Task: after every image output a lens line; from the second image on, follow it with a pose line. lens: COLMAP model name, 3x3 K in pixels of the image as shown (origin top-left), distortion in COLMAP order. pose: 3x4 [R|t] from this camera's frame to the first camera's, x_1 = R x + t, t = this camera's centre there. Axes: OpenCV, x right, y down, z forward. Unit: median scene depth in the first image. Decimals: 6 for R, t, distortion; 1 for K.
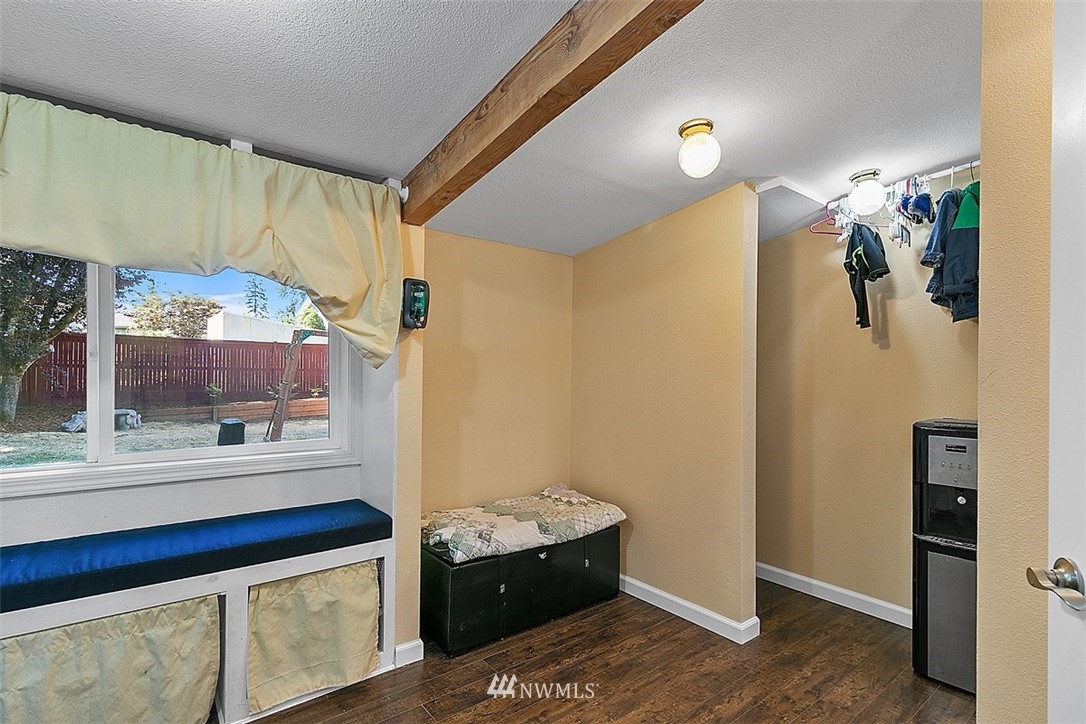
lens RADIAL K [[505.7, 0, 526.8], [0, 505.7, 378.9], [0, 0, 1]] dist [0.000662, 0.001562]
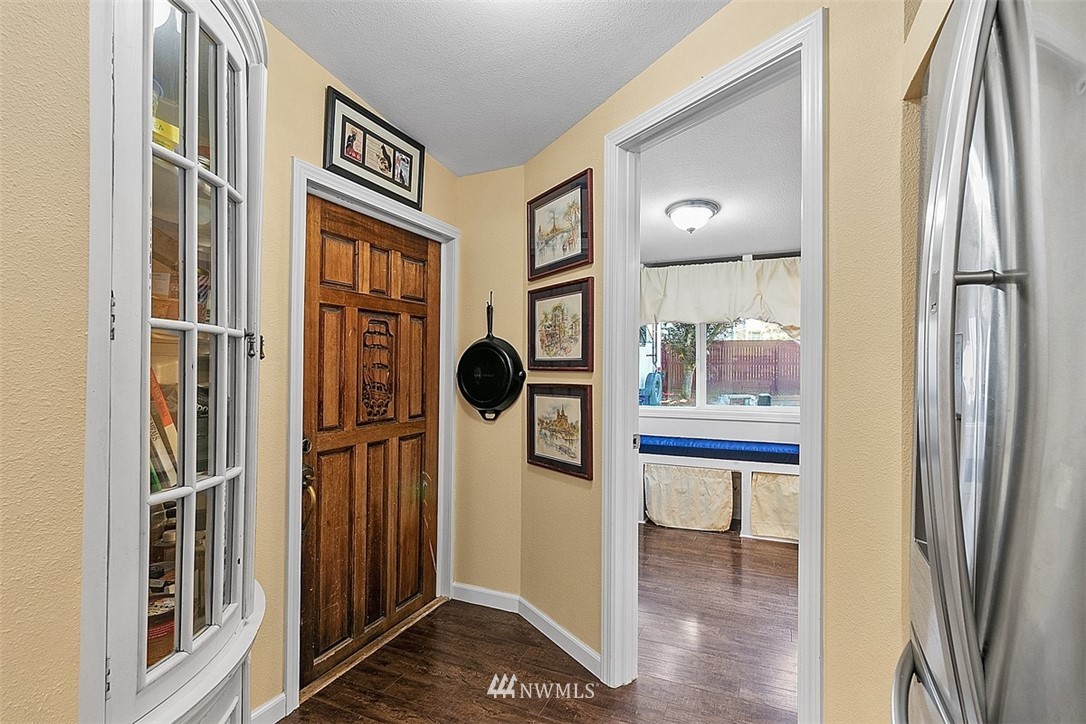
lens RADIAL K [[505.7, 0, 542.3], [0, 505.7, 359.3], [0, 0, 1]] dist [0.000662, 0.001562]
pose [[0.462552, -0.020704, -0.886350, 0.836886], [-0.005496, 0.999641, -0.026219, 0.015922], [0.886575, 0.016999, 0.462272, -0.667105]]
